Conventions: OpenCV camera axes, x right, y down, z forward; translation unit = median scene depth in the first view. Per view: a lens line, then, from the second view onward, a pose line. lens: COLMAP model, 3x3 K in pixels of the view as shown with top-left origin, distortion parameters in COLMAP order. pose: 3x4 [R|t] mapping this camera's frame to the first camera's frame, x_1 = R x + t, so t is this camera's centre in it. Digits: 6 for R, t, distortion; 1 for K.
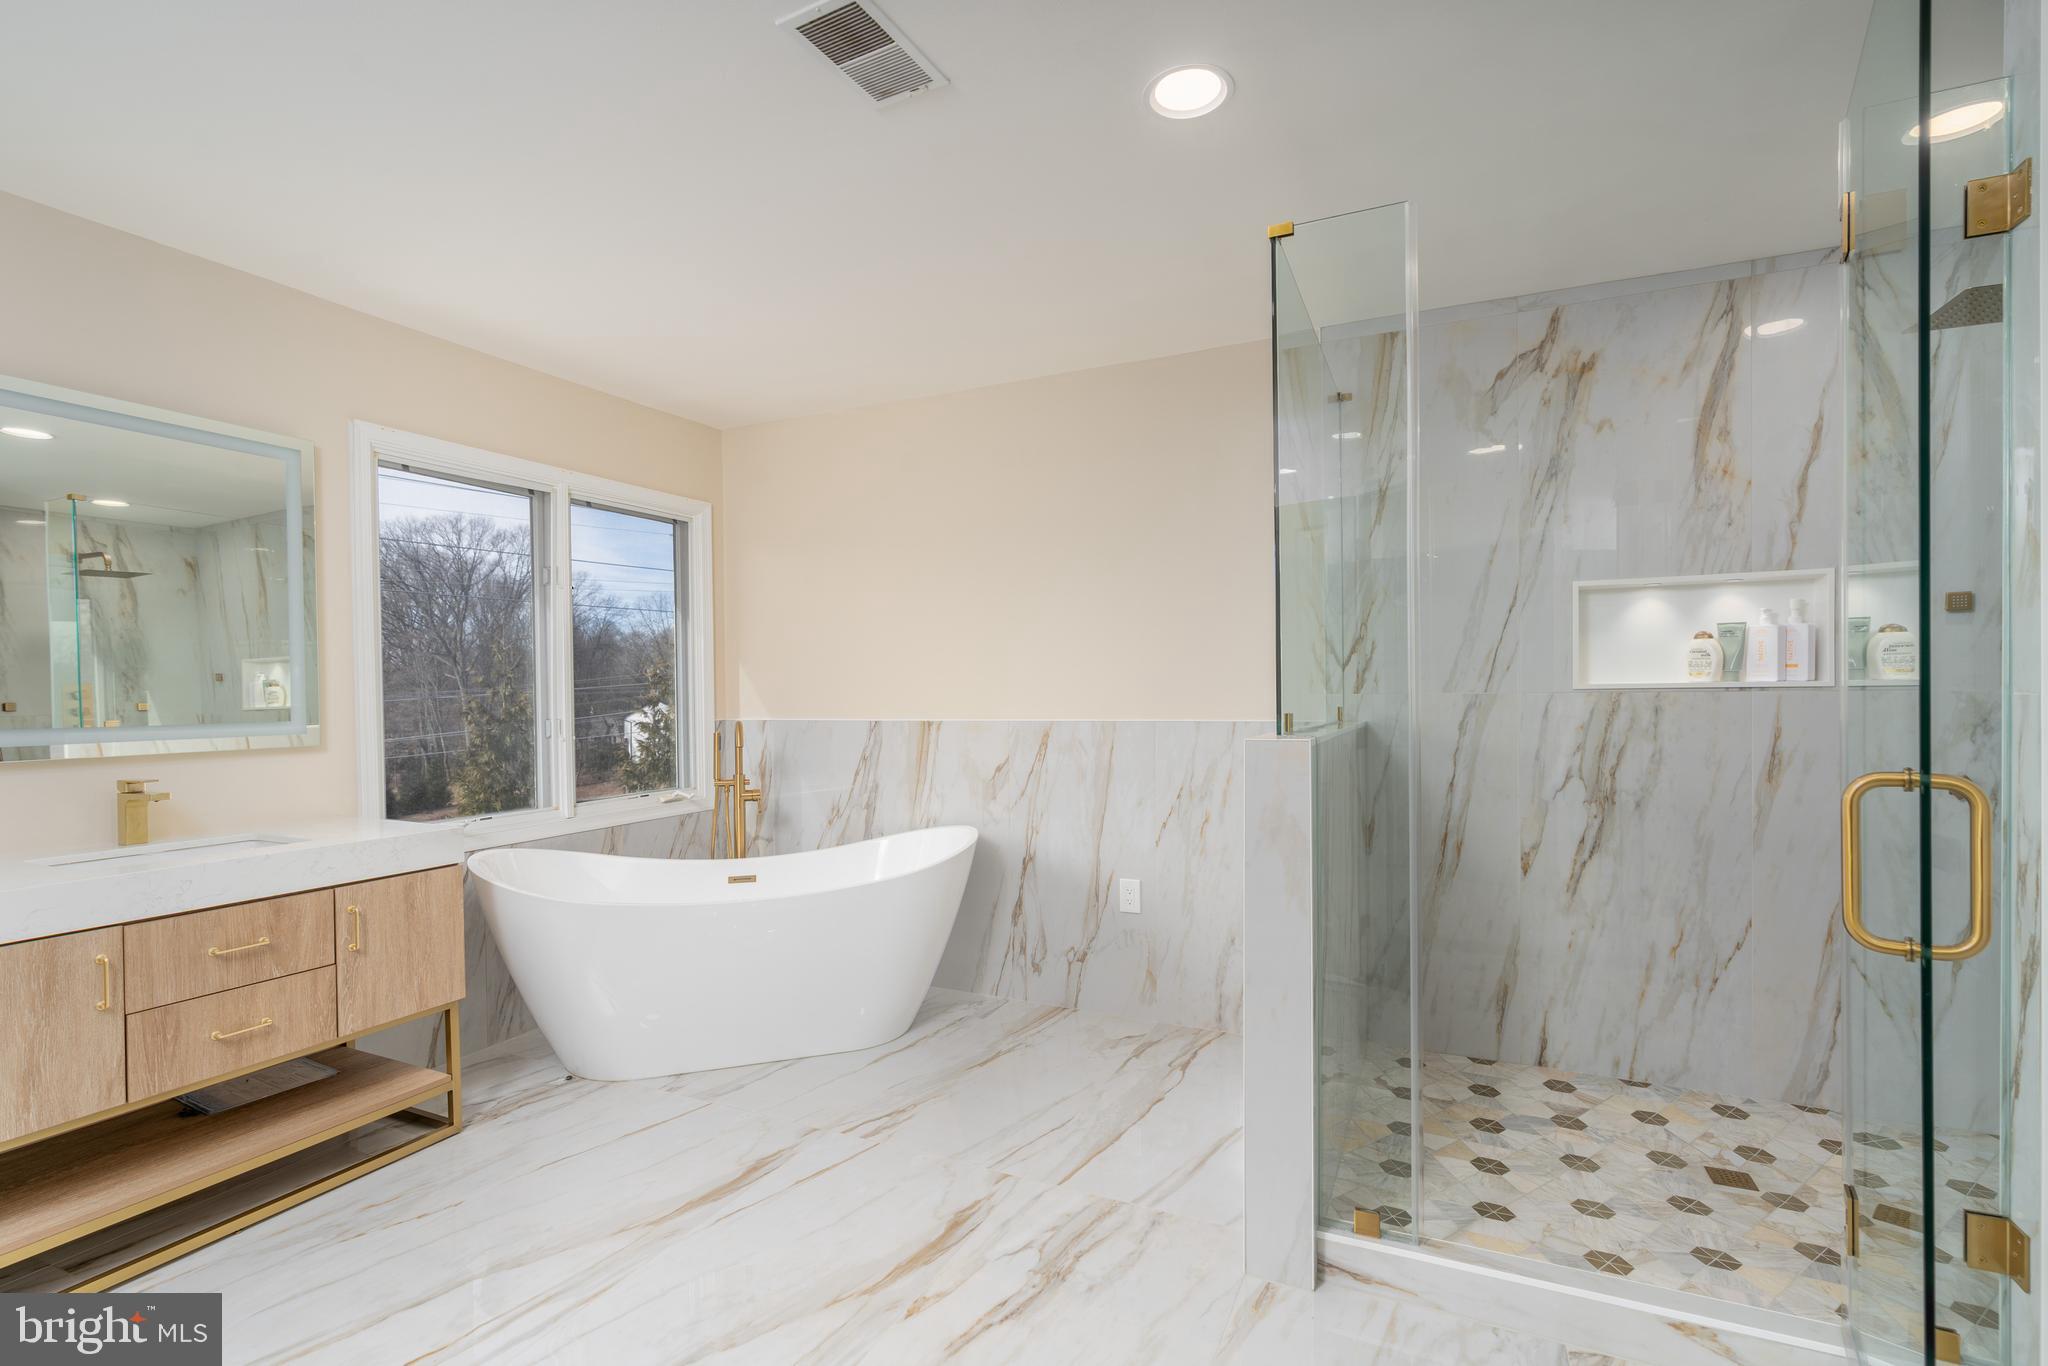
lens RADIAL K [[940.8, 0, 1024.0], [0, 940.8, 683.0], [0, 0, 1]] dist [-0.000537, 0.000433]
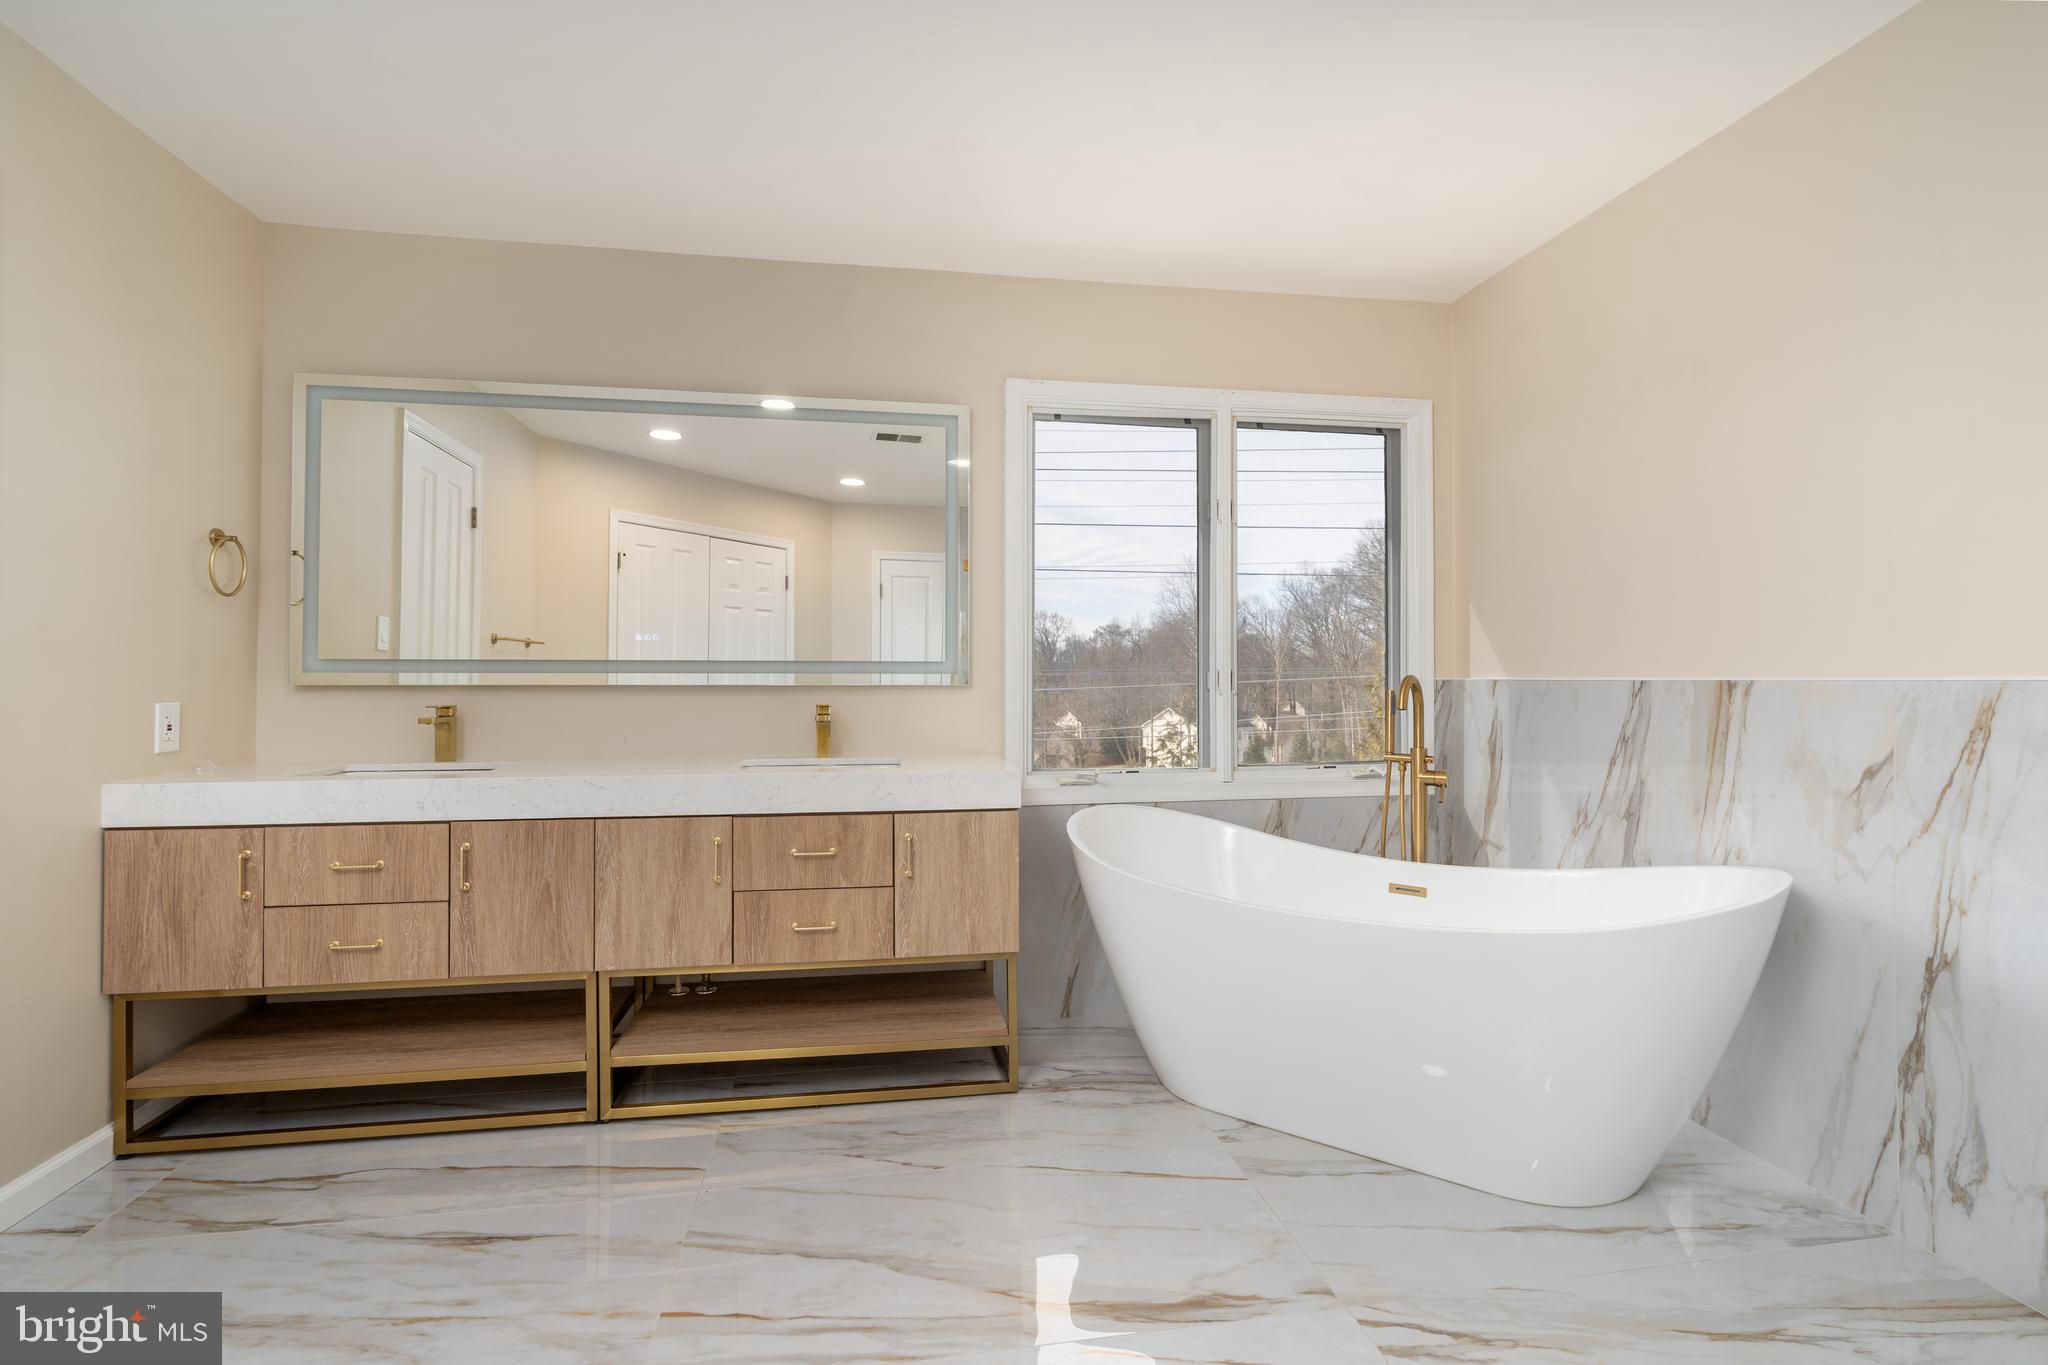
lens RADIAL K [[953.1, 0, 1022.4], [0, 953.1, 658.4], [0, 0, 1]] dist [-0.002183, 0.000467]
pose [[0.567326, -0.005424, -0.823475, 0.165021], [-0.001667, 0.999969, -0.007735, 0.039241], [0.823492, 0.005761, 0.567299, 0.381438]]
